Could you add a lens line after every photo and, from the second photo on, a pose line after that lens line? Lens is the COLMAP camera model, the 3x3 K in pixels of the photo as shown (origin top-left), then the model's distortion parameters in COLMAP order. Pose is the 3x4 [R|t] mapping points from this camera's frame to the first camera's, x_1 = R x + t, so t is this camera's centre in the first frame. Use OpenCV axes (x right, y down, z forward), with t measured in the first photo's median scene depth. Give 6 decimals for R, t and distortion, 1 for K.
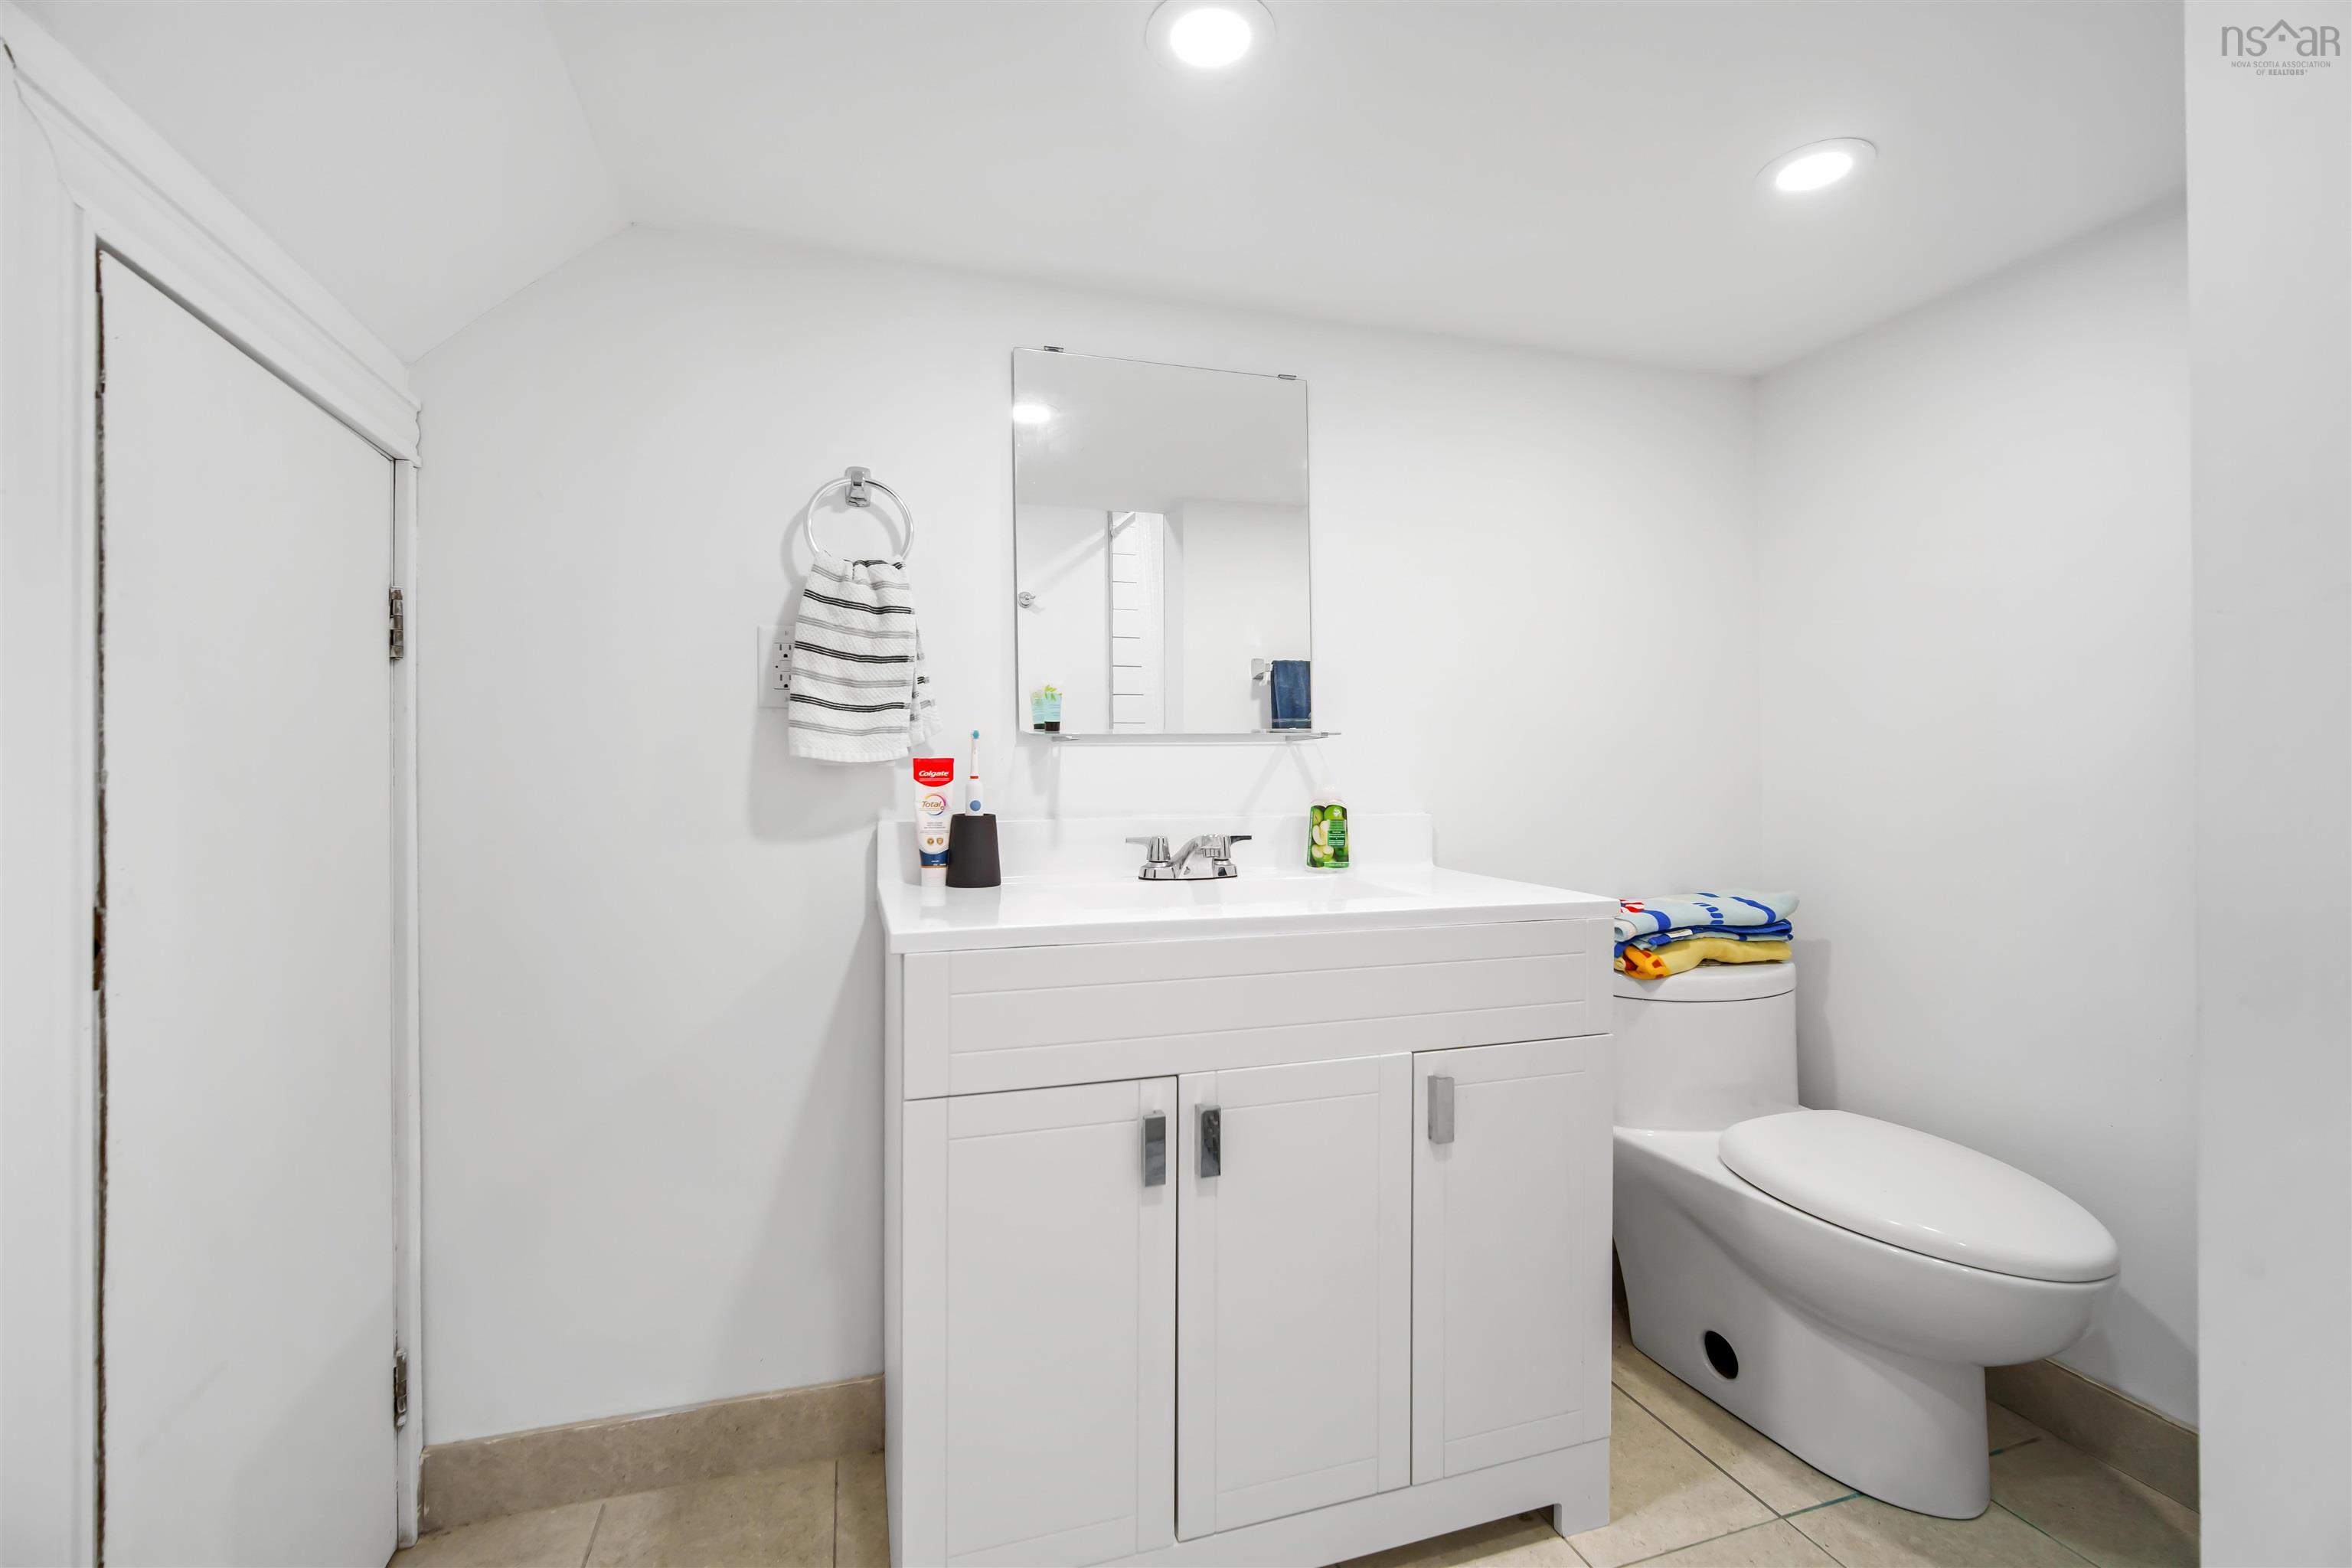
lens RADIAL K [[1039.3, 0, 1174.9], [0, 1039.3, 770.1], [0, 0, 1]] dist [-0.009964, -0.000150]
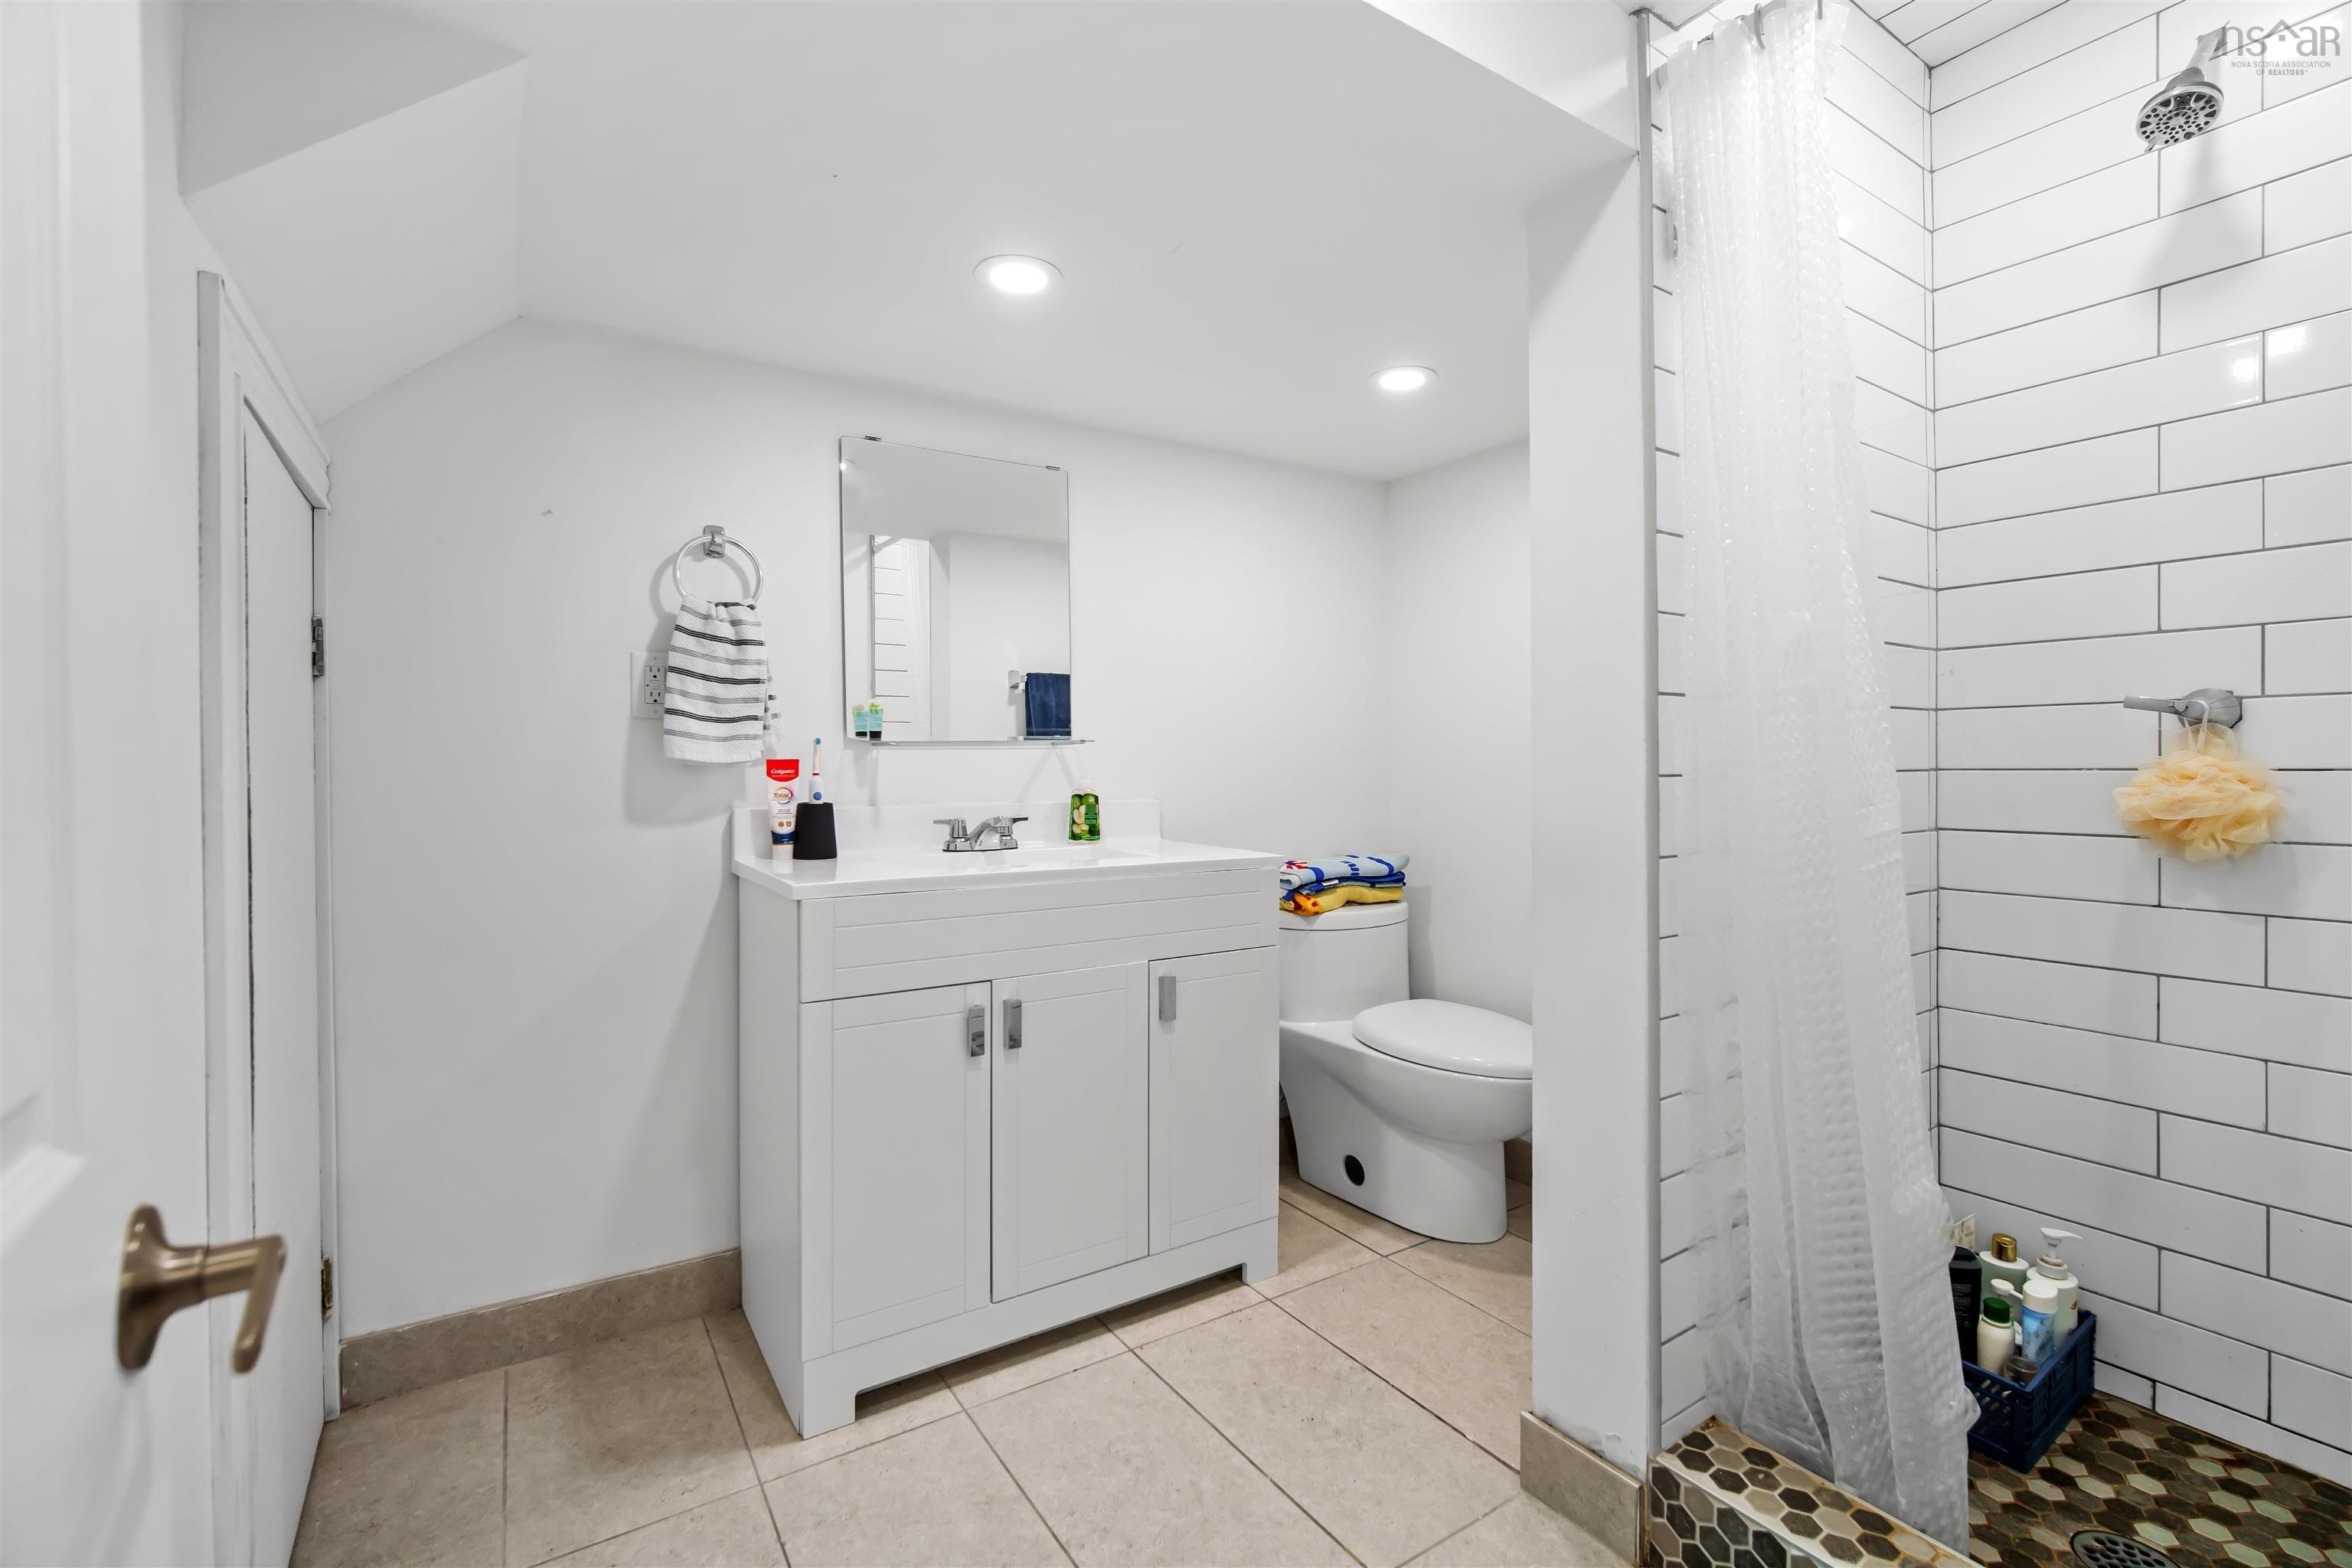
lens RADIAL K [[1039.3, 0, 1174.9], [0, 1039.3, 770.1], [0, 0, 1]] dist [-0.009964, -0.000150]
pose [[0.965830, -0.002400, 0.259165, -0.097133], [0.000446, 0.999971, 0.007597, -0.007664], [-0.259176, -0.007222, 0.965803, -0.359545]]
